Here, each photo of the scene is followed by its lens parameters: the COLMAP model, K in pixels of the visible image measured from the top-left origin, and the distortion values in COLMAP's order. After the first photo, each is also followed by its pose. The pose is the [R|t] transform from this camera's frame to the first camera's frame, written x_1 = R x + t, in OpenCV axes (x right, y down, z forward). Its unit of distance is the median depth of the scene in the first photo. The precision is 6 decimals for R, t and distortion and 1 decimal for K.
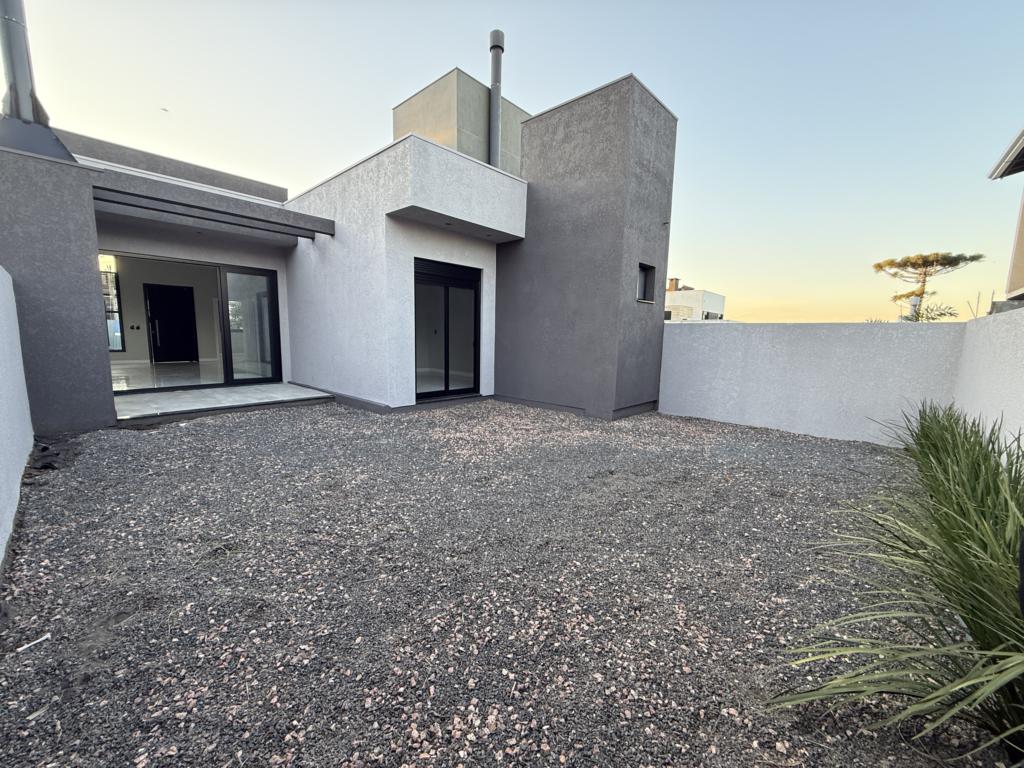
lens RADIAL K [[408.0, 0, 511.0], [0, 408.0, 386.6], [0, 0, 1]] dist [0.000586, -0.000169]
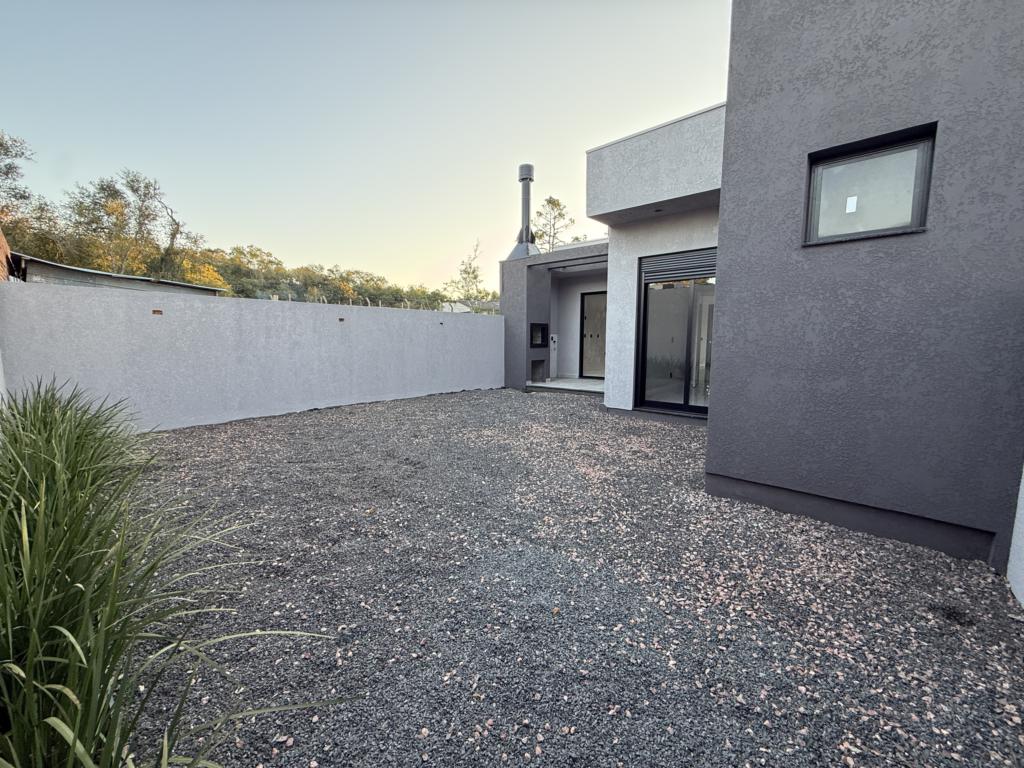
lens RADIAL K [[408.0, 0, 511.0], [0, 408.0, 386.6], [0, 0, 1]] dist [0.000586, -0.000169]
pose [[0.021403, 0.092477, -0.995485, 0.719362], [-0.122519, 0.988451, 0.089189, -0.062655], [0.992235, 0.120057, 0.032486, 0.682673]]
